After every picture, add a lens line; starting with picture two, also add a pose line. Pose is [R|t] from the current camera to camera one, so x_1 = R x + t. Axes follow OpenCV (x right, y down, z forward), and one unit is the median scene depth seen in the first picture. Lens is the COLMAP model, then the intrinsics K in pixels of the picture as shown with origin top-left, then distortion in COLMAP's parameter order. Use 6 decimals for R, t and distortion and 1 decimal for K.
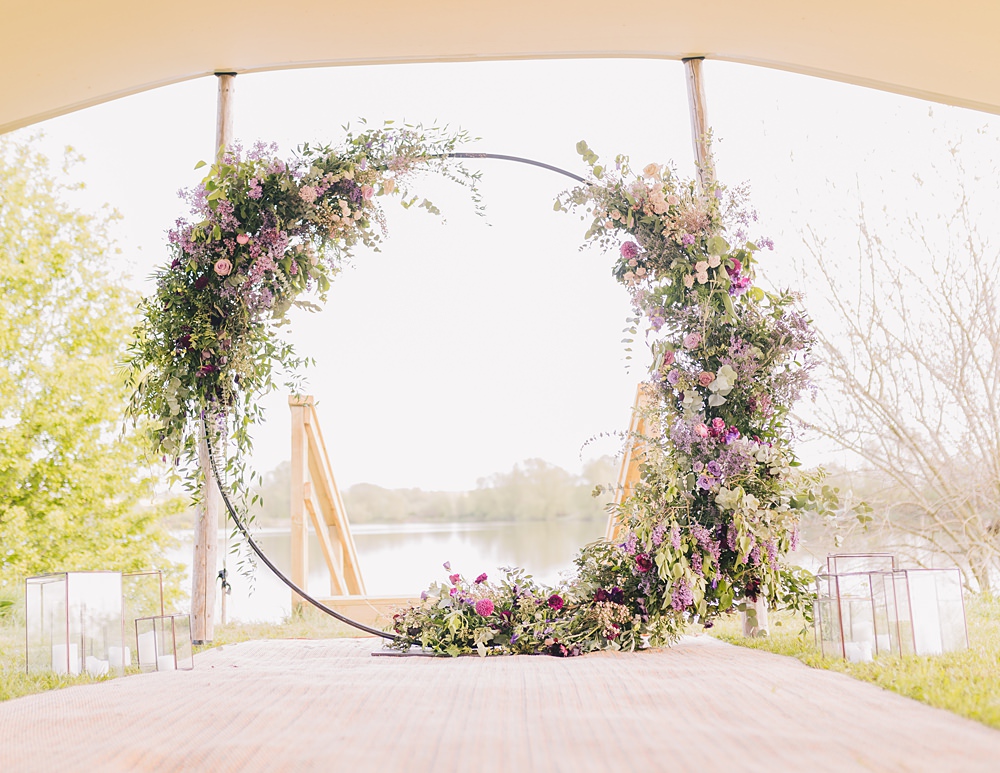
lens RADIAL K [[1277.9, 0, 447.6], [0, 1277.9, 432.1], [0, 0, 1]] dist [-0.025280, 0.000000]
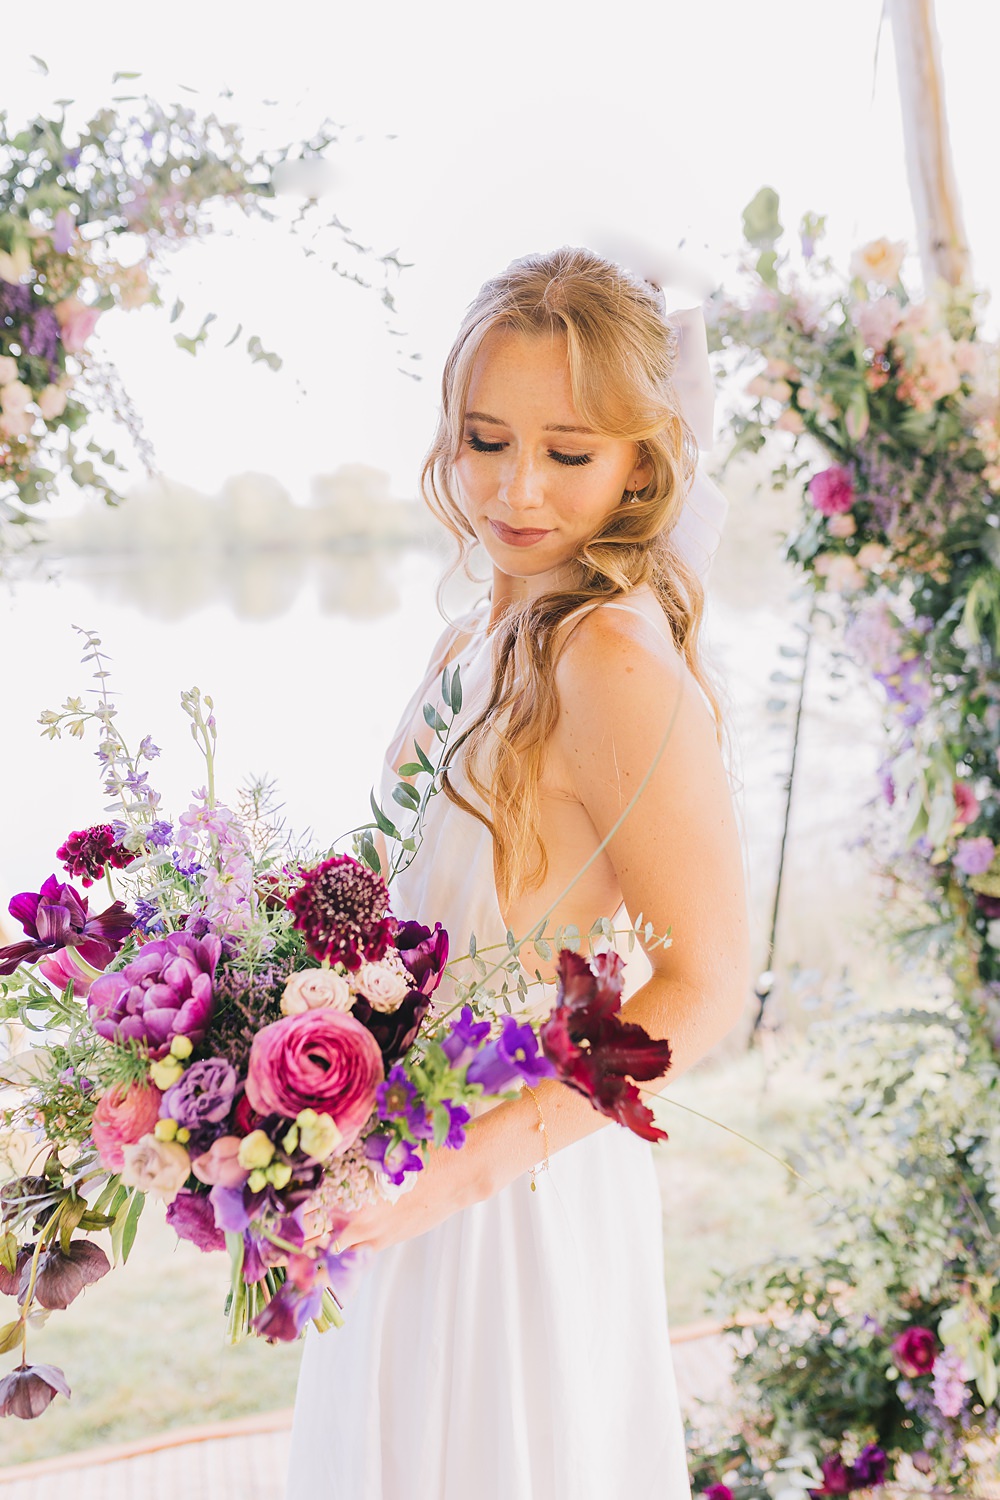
lens RADIAL K [[1474.7, 0, 503.5], [0, 1474.7, 748.2], [0, 0, 1]] dist [-0.009077, 0.000000]
pose [[0.949885, -0.080849, 0.301963, -0.081362], [0.007087, 0.971296, 0.237767, -0.173658], [-0.312519, -0.223711, 0.923193, 0.627806]]
